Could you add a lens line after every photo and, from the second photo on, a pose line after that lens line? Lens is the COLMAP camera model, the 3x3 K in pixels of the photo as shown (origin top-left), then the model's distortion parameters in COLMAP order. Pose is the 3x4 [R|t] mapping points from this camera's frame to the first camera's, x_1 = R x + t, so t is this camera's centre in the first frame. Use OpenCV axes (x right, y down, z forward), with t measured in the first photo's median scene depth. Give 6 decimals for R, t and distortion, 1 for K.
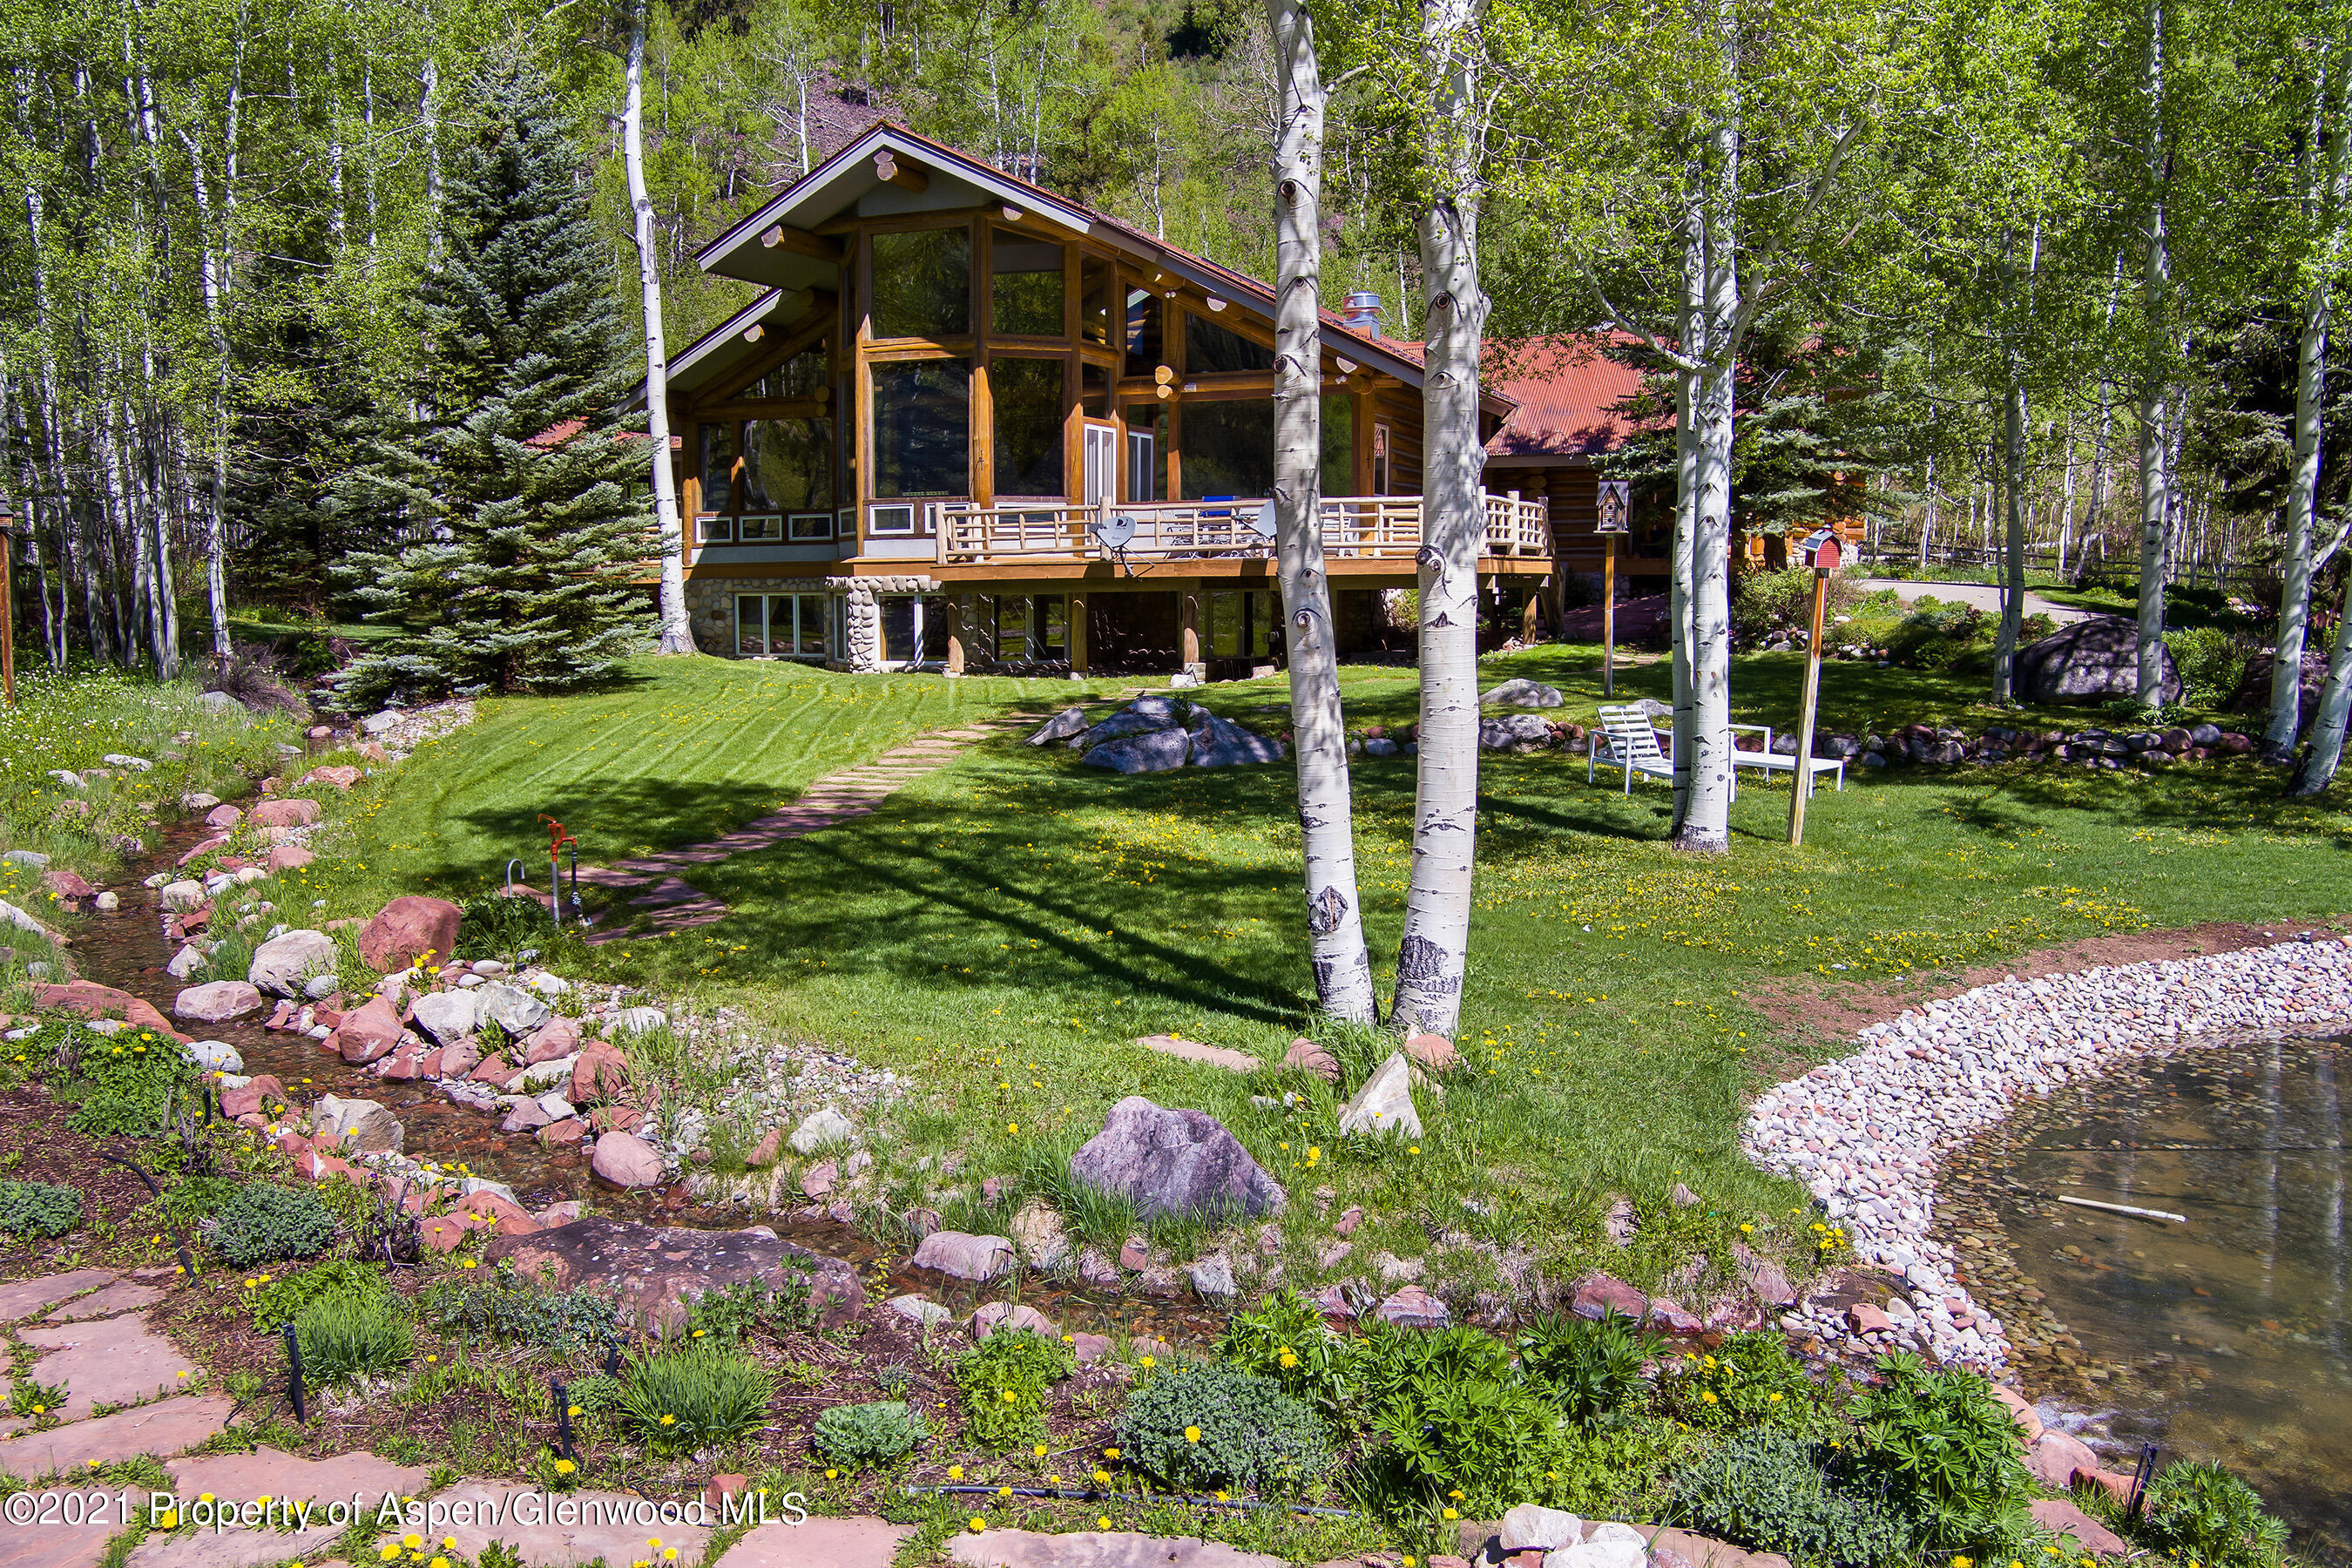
lens RADIAL K [[1853.8, 0, 1204.0], [0, 1853.8, 687.2], [0, 0, 1]] dist [-0.041944, 0.001102]
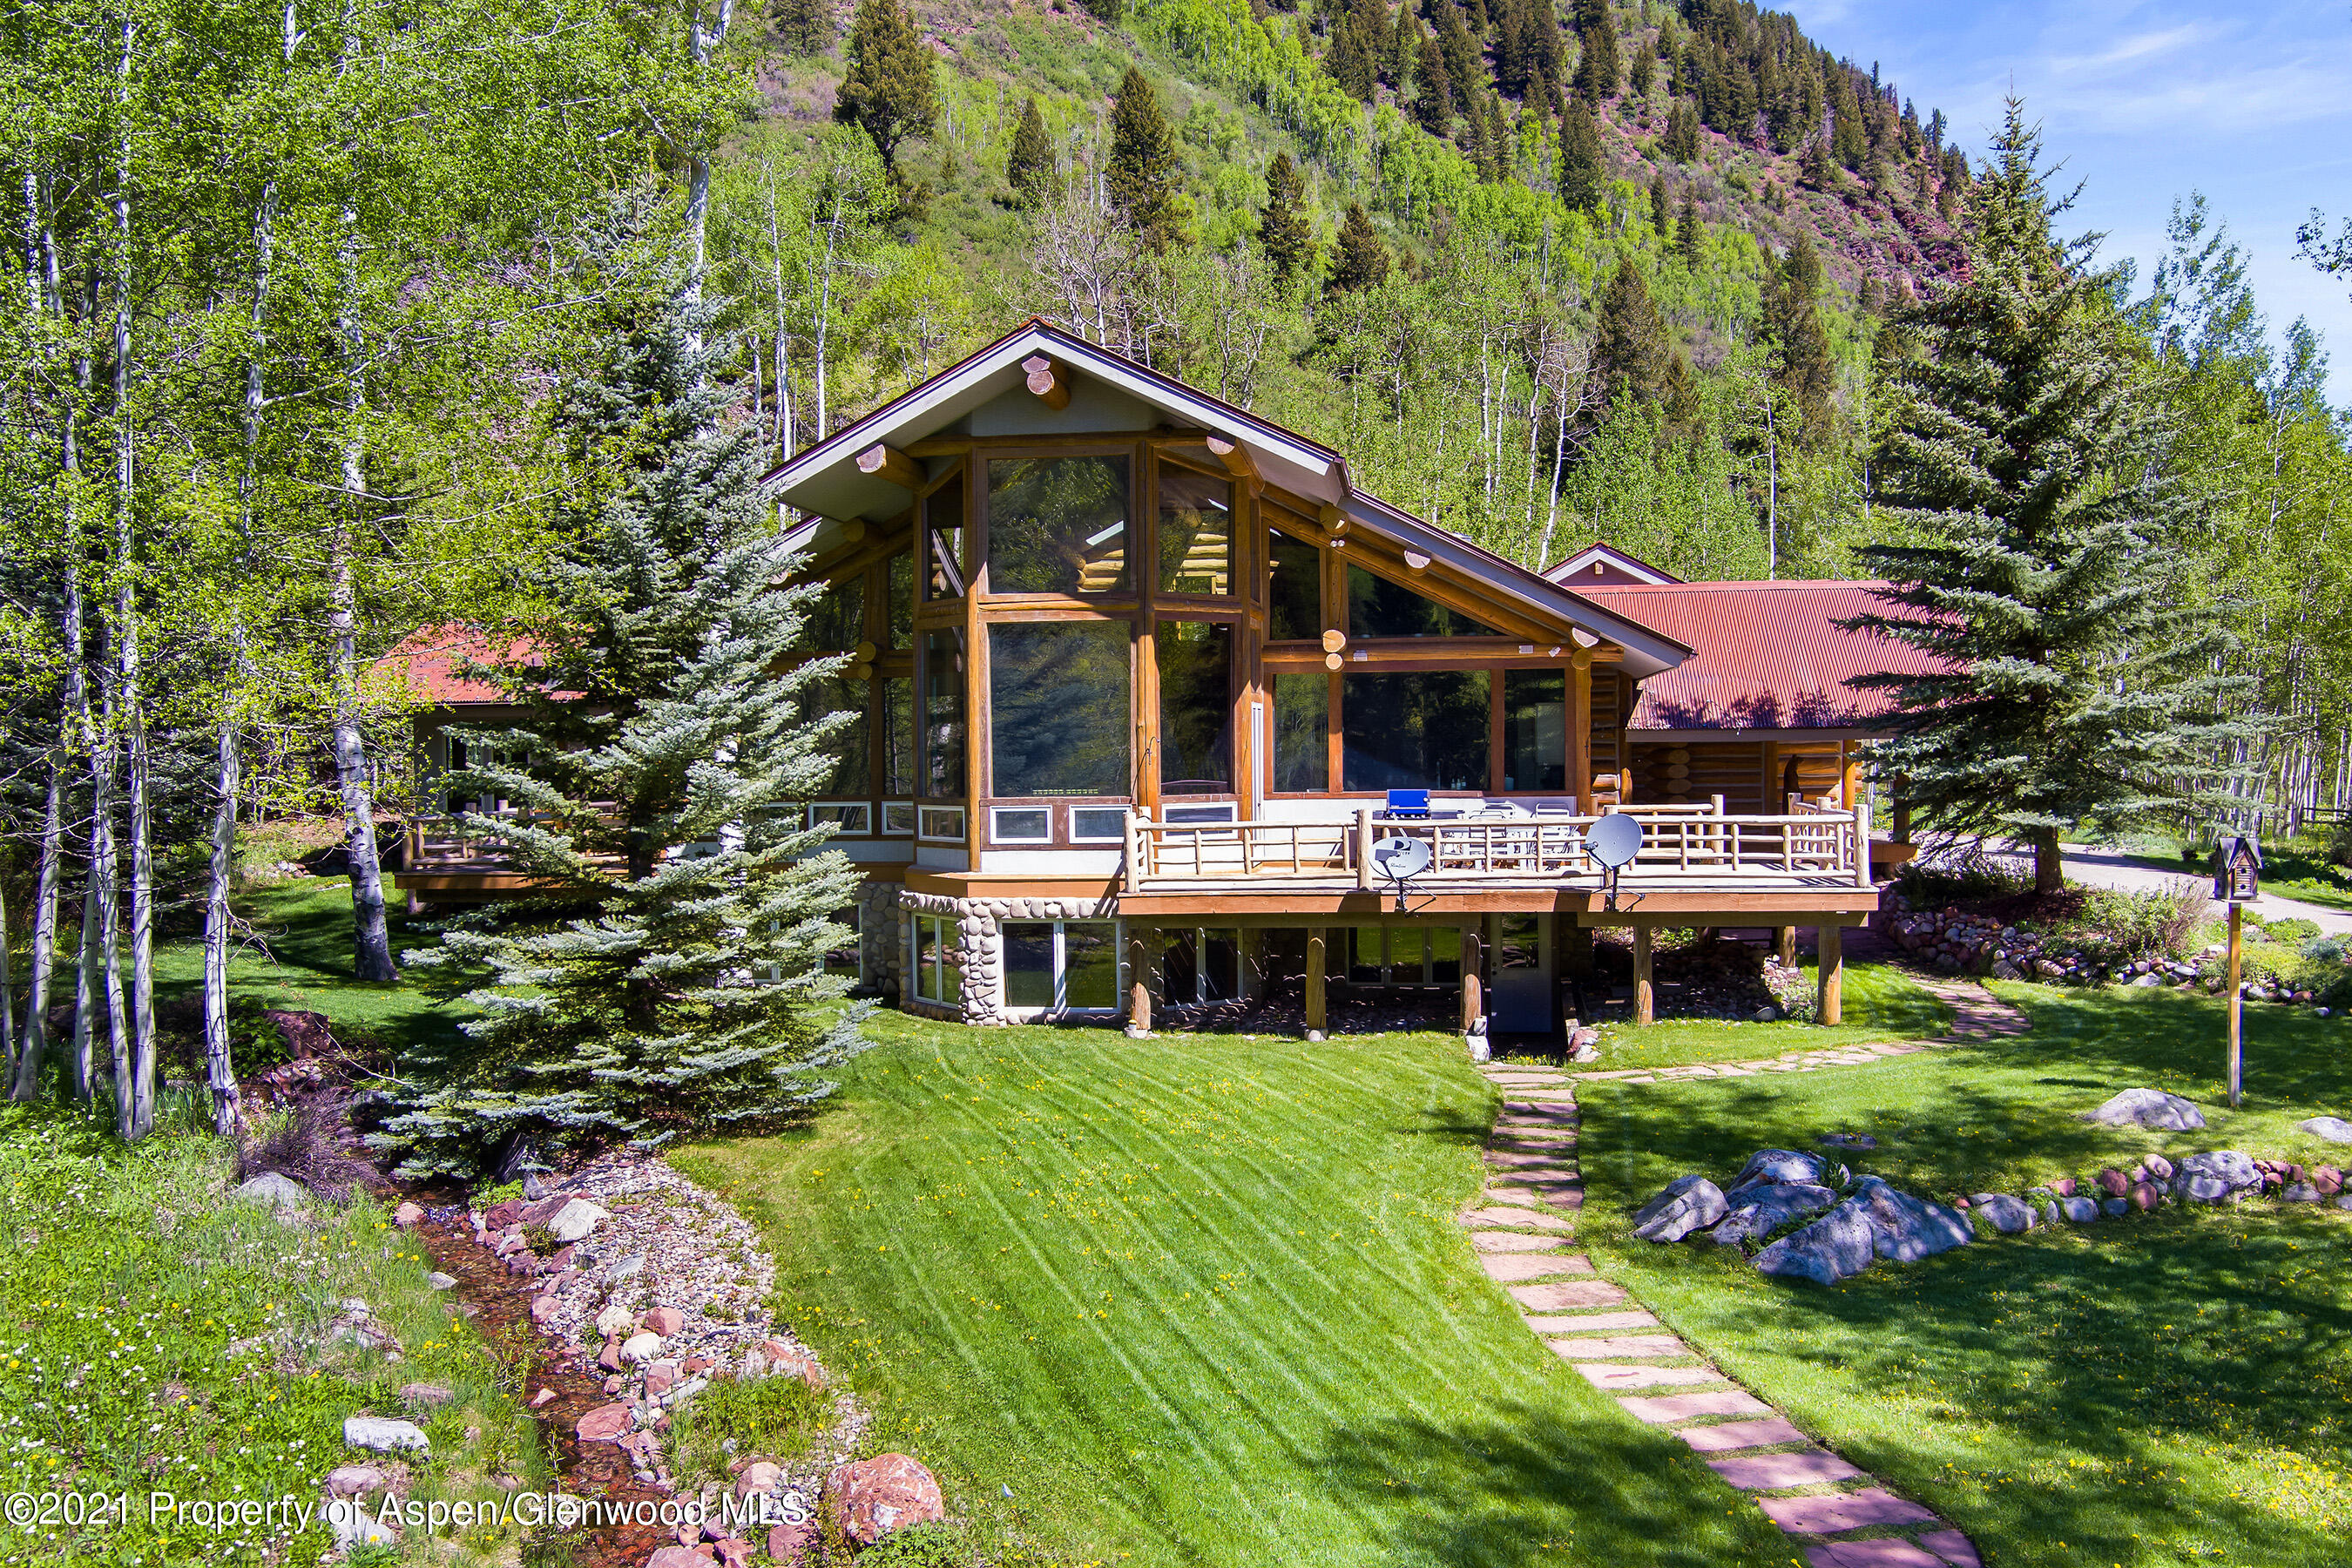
lens RADIAL K [[1853.8, 0, 1183.4], [0, 1853.8, 779.5], [0, 0, 1]] dist [-0.041944, 0.001102]
pose [[0.974458, -0.006403, 0.224480, -0.412795], [0.015989, 0.999035, -0.040908, -0.114354], [-0.224001, 0.043453, 0.973620, 0.337197]]
